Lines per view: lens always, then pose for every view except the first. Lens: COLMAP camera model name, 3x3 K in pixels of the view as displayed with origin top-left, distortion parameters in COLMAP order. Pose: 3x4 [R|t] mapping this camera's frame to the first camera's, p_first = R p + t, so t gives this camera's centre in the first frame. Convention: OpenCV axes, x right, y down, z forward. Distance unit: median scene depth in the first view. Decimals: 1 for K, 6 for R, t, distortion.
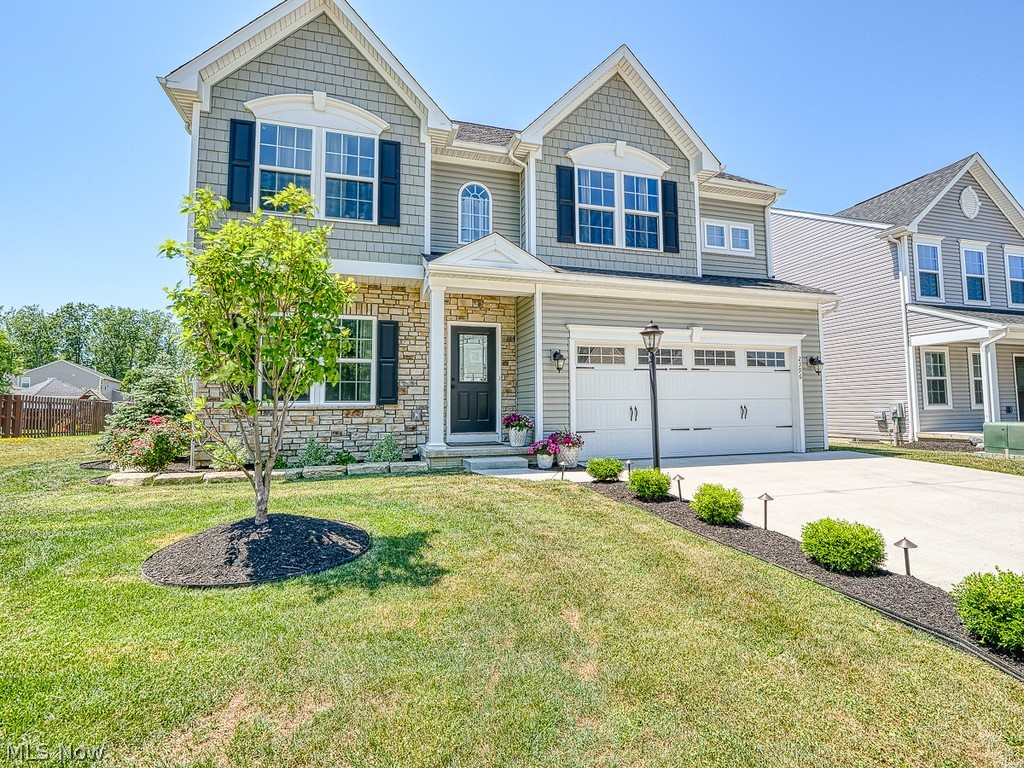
lens RADIAL K [[472.5, 0, 509.9], [0, 472.5, 378.8], [0, 0, 1]] dist [-0.011847, 0.000007]
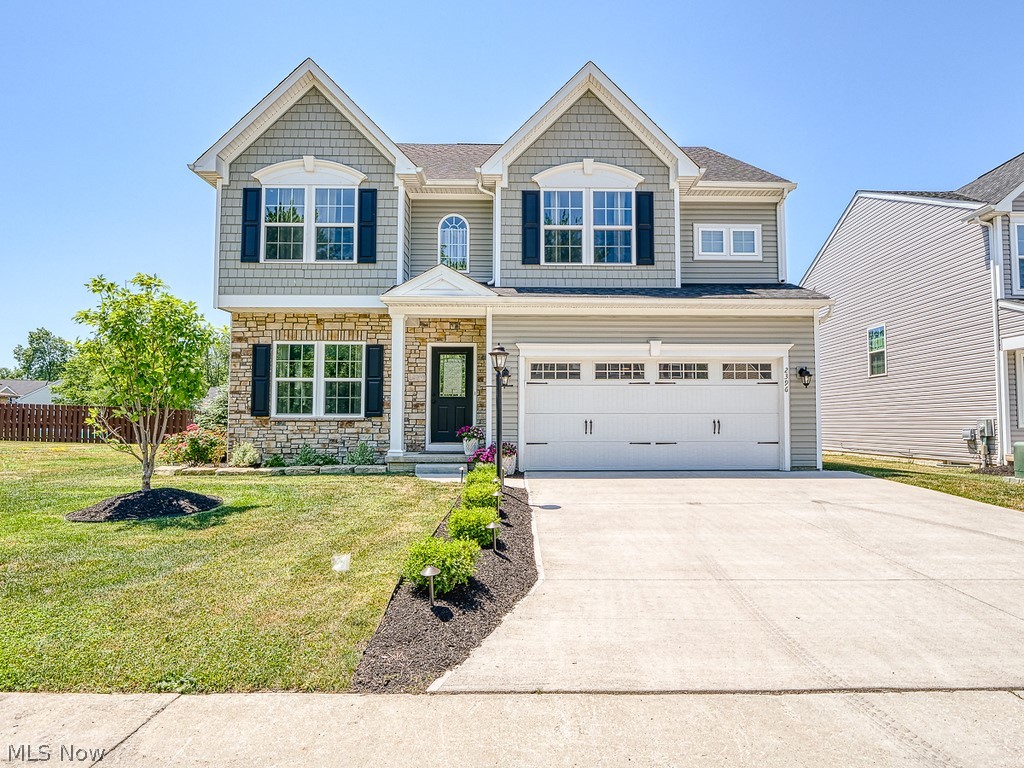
lens RADIAL K [[501.5, 0, 532.0], [0, 501.5, 406.7], [0, 0, 1]] dist [-0.009592, -0.001897]
pose [[0.967237, -0.000692, -0.253874, 0.408902], [0.007722, 0.999614, 0.026697, -0.000699], [0.253757, -0.027782, 0.966869, -0.090989]]
